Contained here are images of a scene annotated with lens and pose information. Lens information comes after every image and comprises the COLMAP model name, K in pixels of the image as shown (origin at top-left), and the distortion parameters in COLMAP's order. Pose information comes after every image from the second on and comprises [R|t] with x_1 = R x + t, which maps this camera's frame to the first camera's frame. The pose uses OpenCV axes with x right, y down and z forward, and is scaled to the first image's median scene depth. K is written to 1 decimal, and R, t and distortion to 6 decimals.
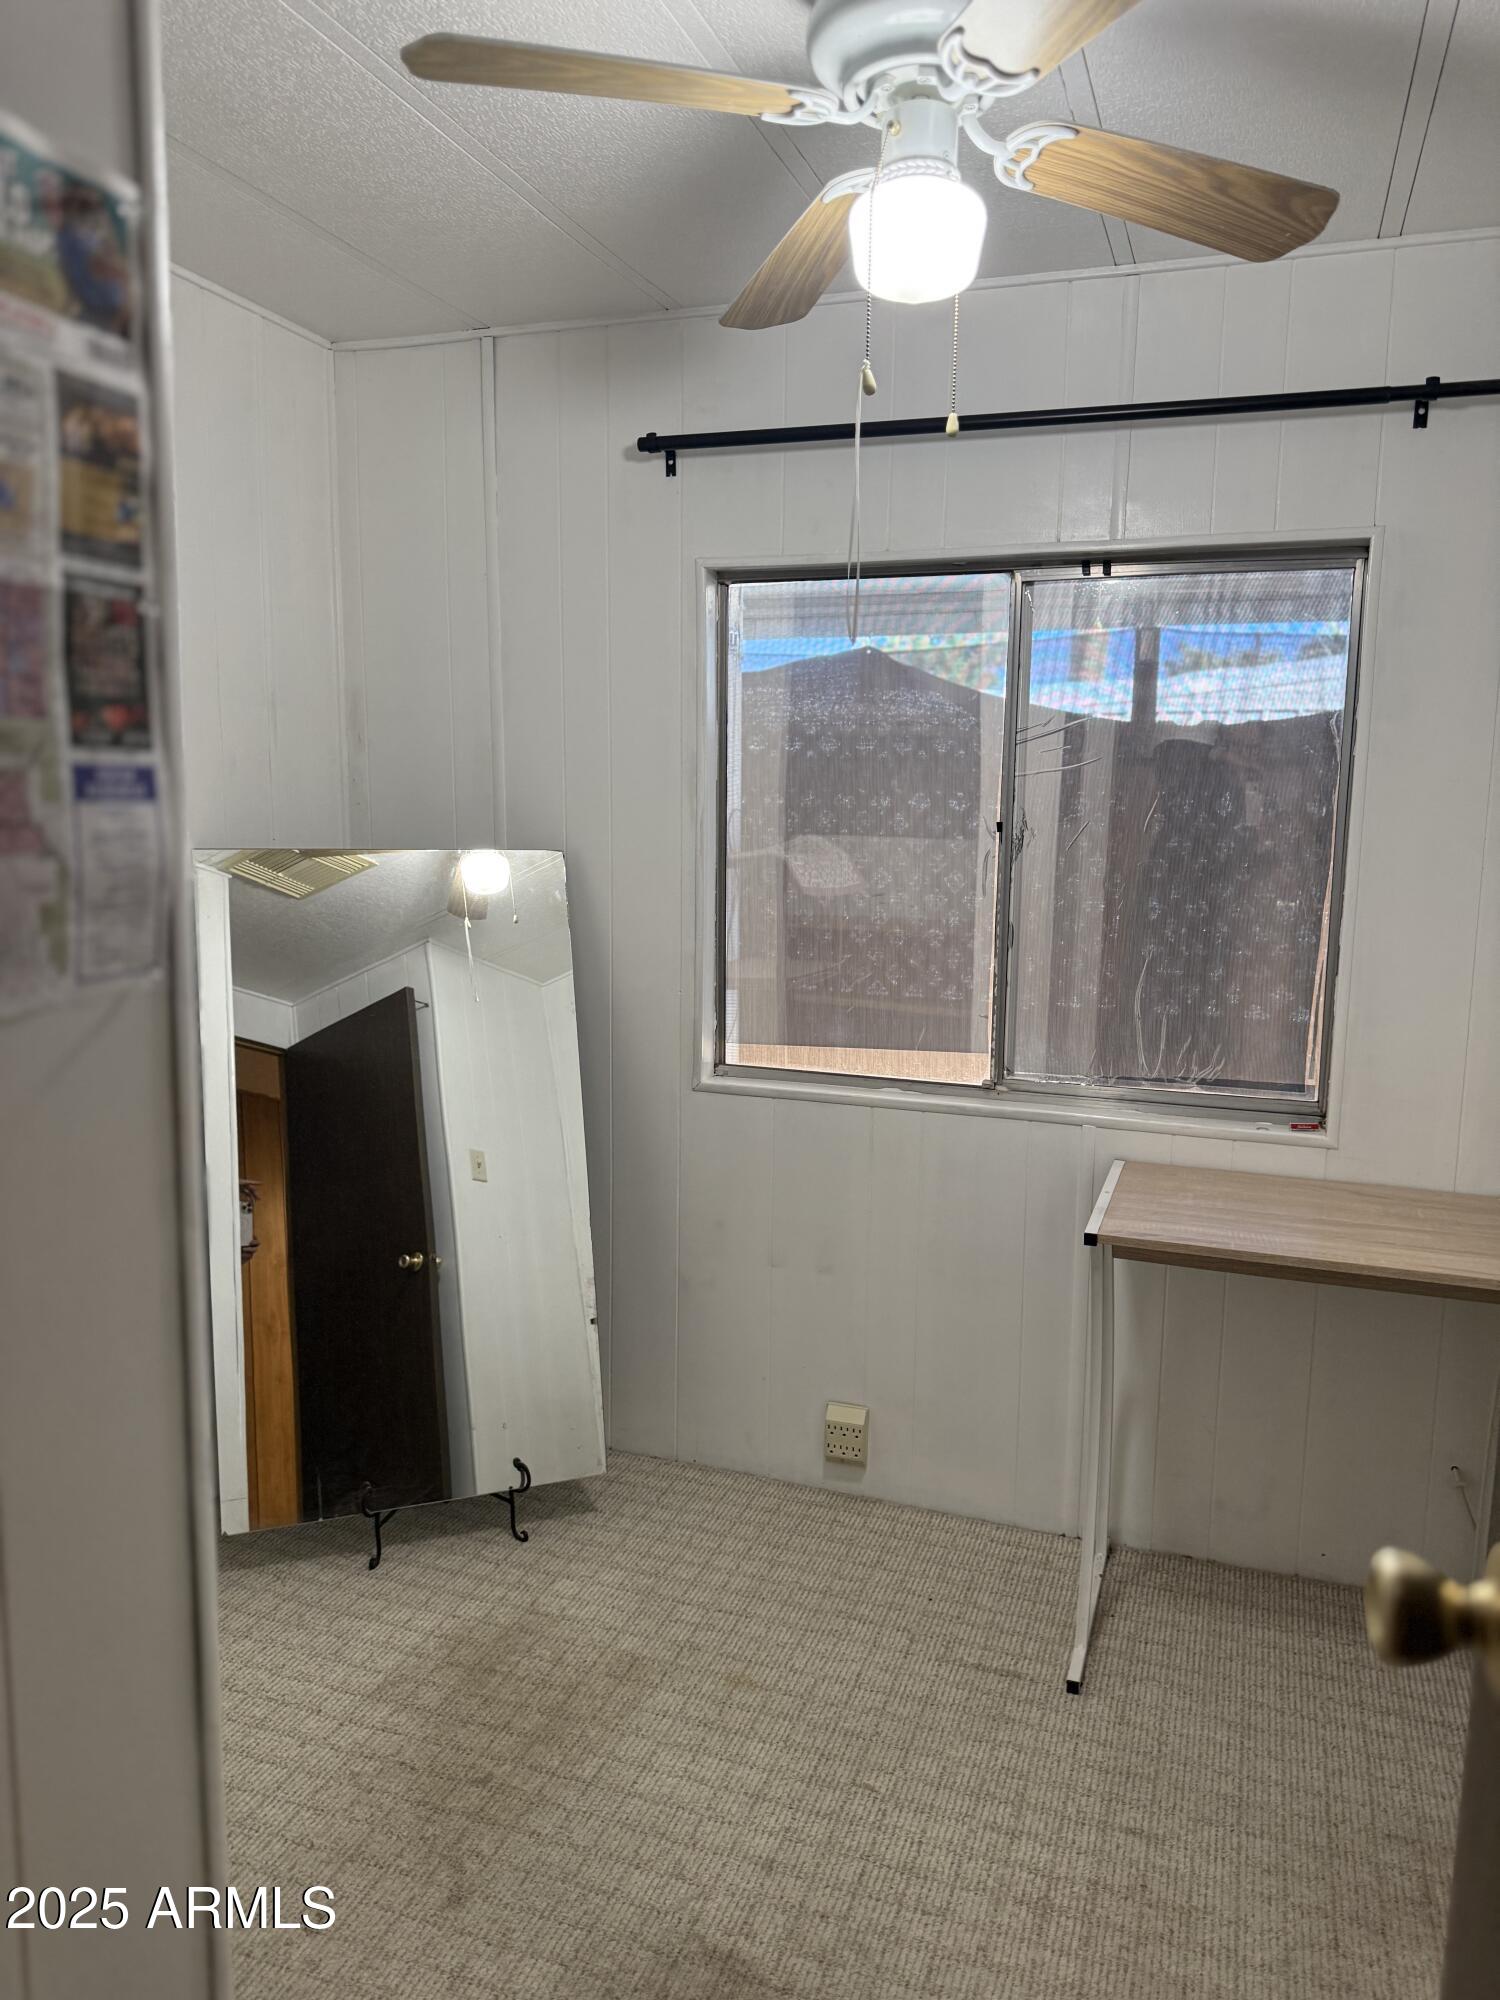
lens RADIAL K [[1425.0, 0, 763.6], [0, 1425.0, 1004.9], [0, 0, 1]] dist [0.046991, -0.052977]
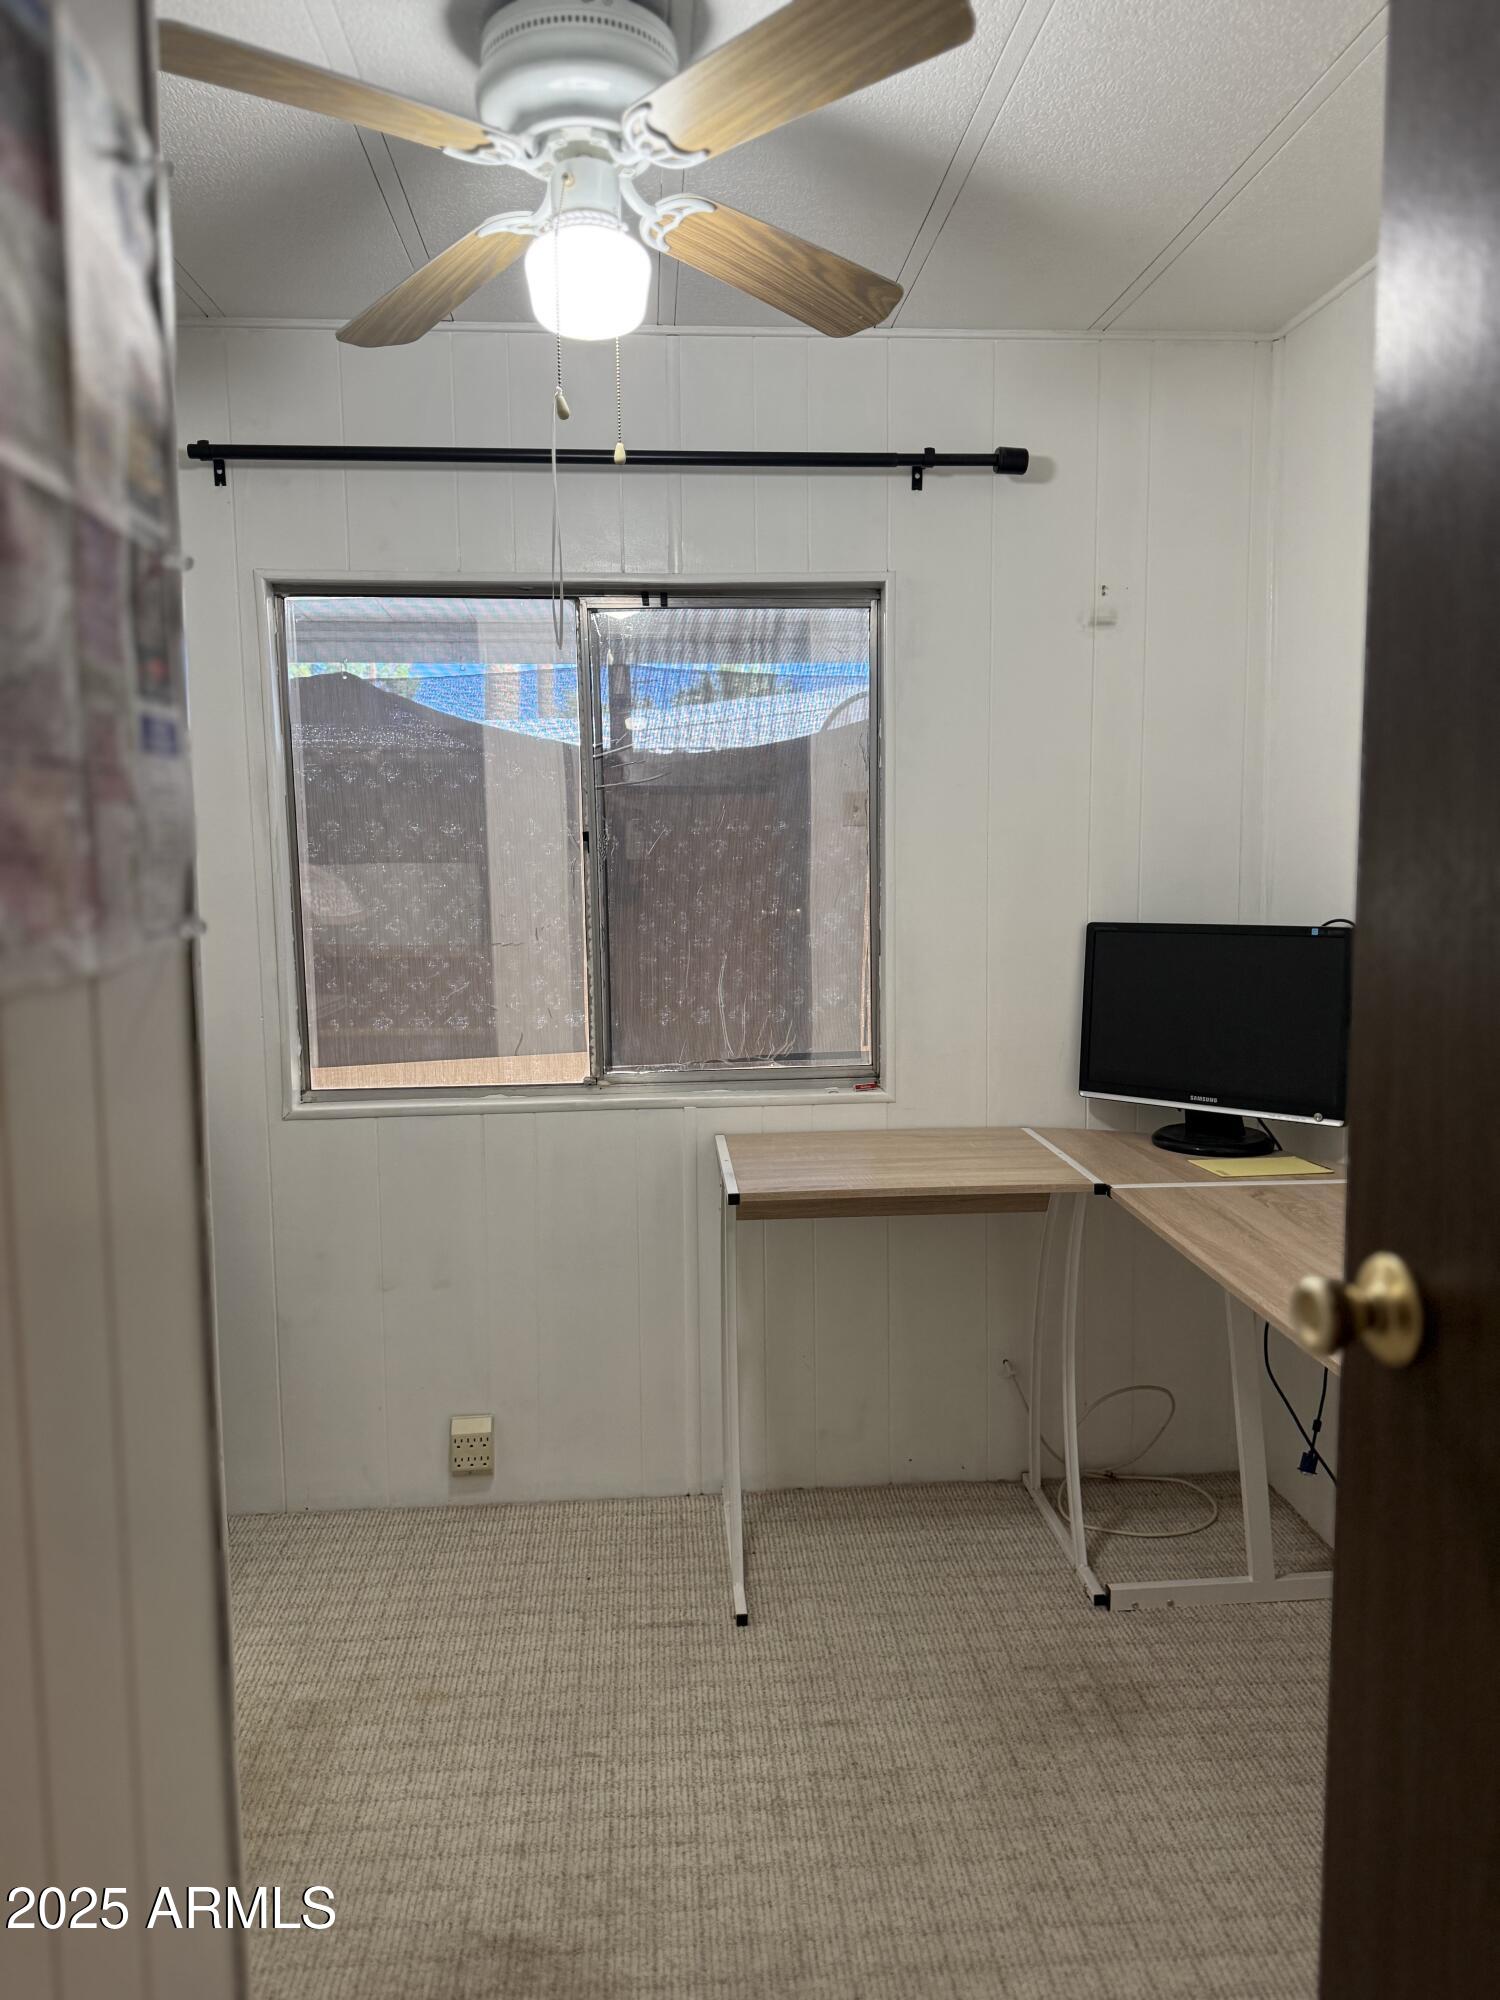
lens RADIAL K [[1425.0, 0, 748.4], [0, 1425.0, 1000.0], [0, 0, 1]] dist [0.046991, -0.052977]
pose [[0.917993, -0.072706, 0.389876, -0.167953], [0.084483, 0.996339, -0.013119, 0.023713], [-0.387494, 0.044981, 0.920774, -0.019276]]
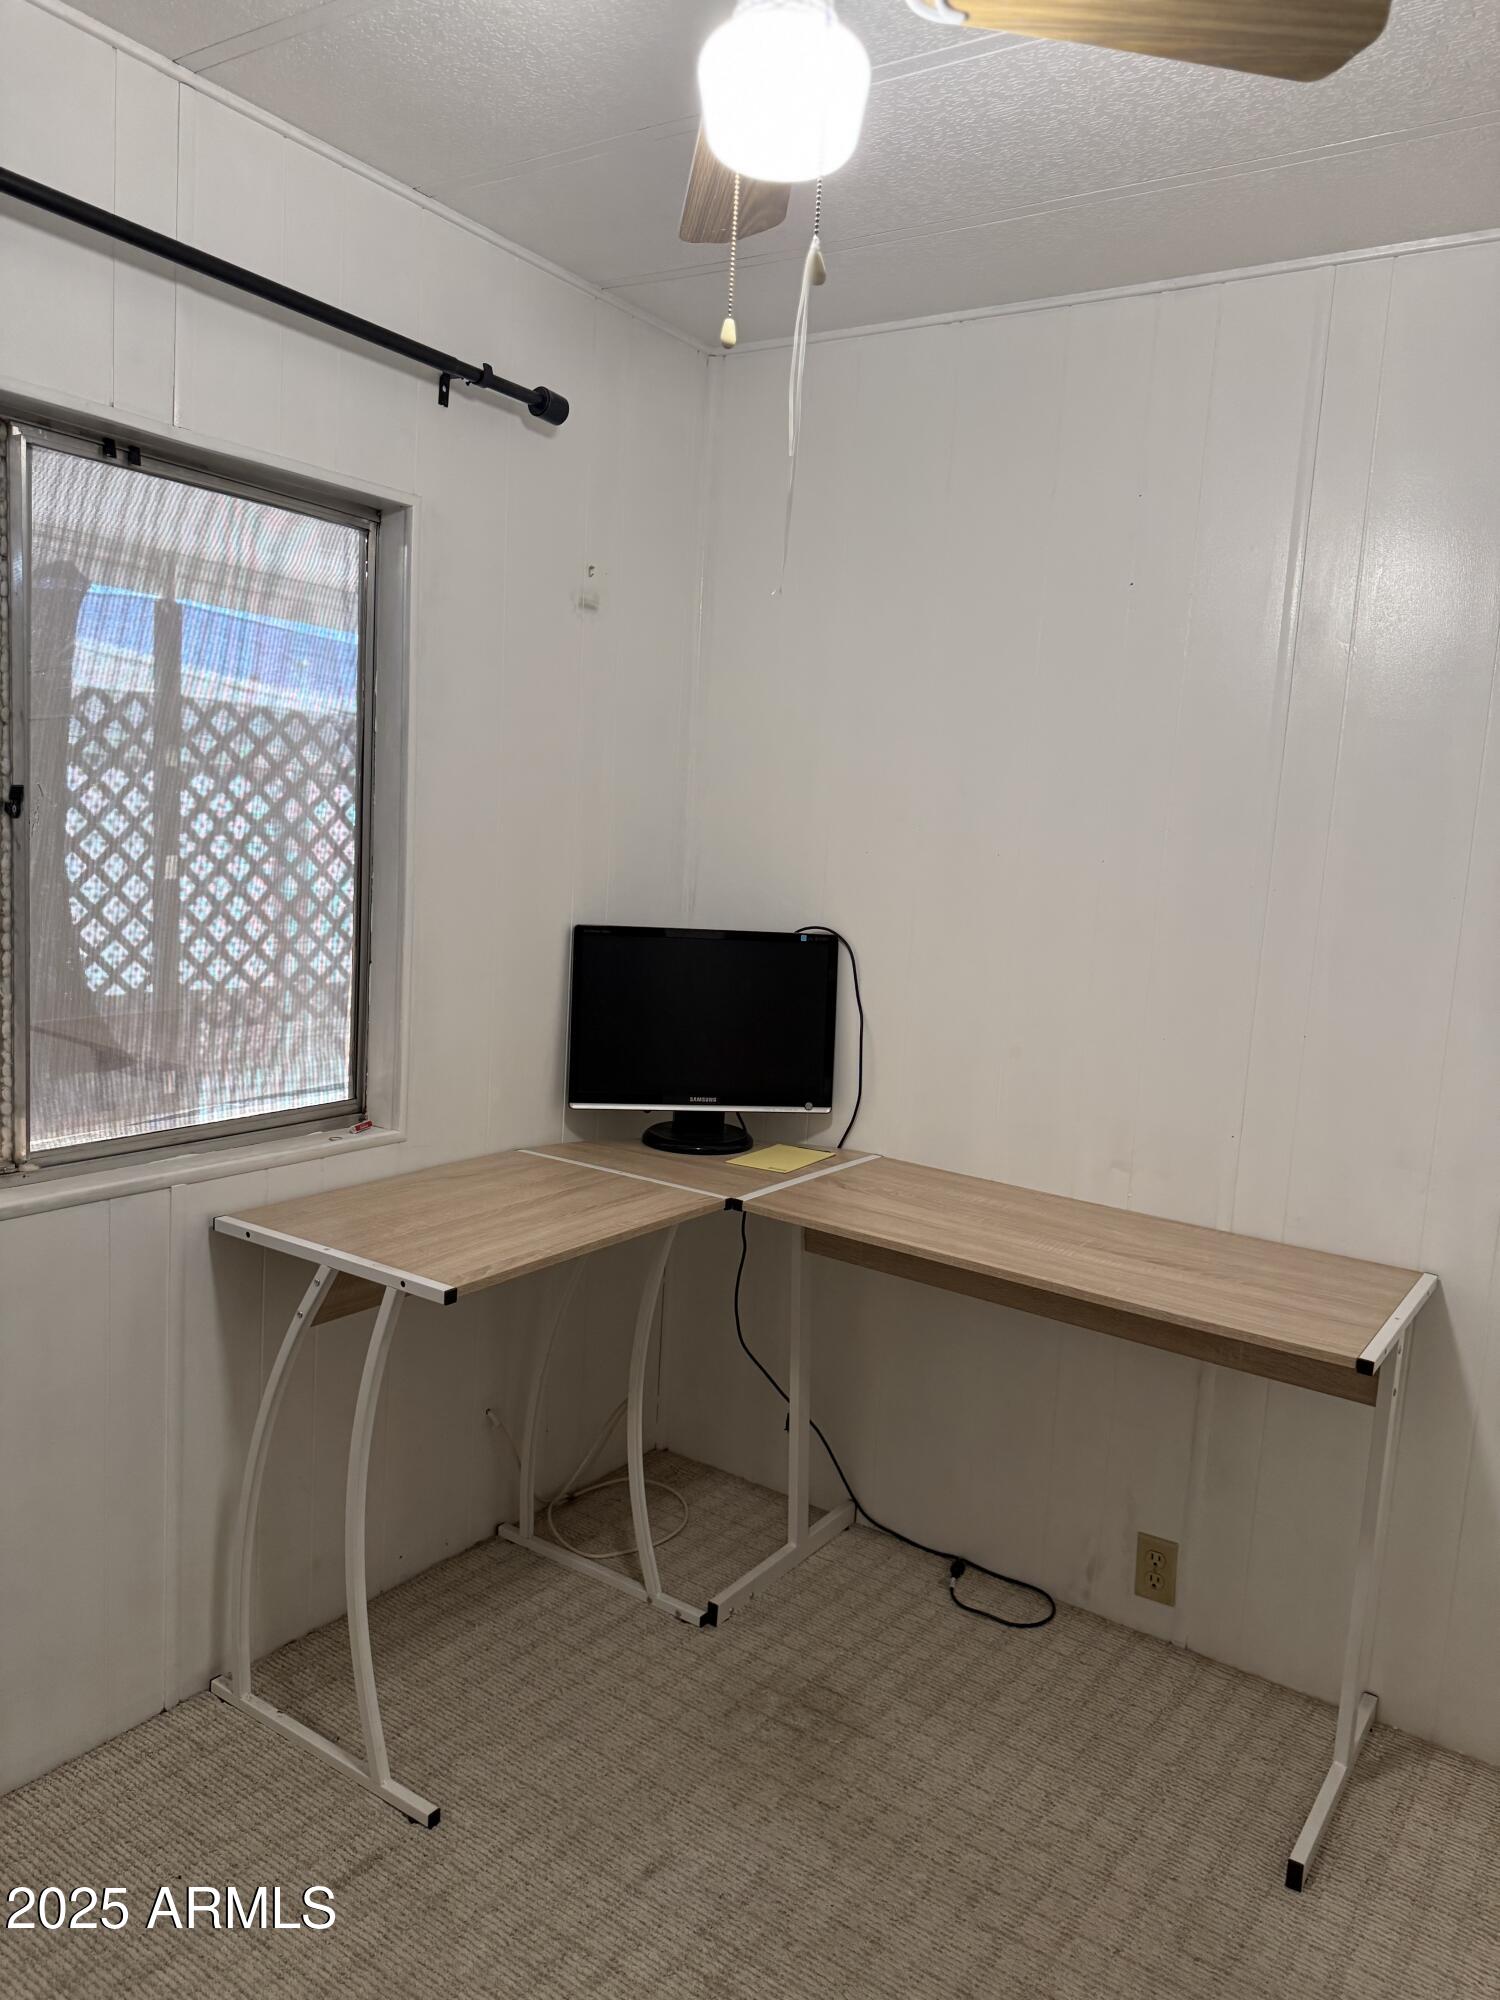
lens RADIAL K [[1425.0, 0, 745.6], [0, 1425.0, 1004.1], [0, 0, 1]] dist [0.046991, -0.052977]
pose [[0.255661, -0.117821, 0.959560, -0.498757], [0.082078, 0.991608, 0.099888, -0.074548], [-0.963276, 0.053221, 0.263186, 0.569676]]
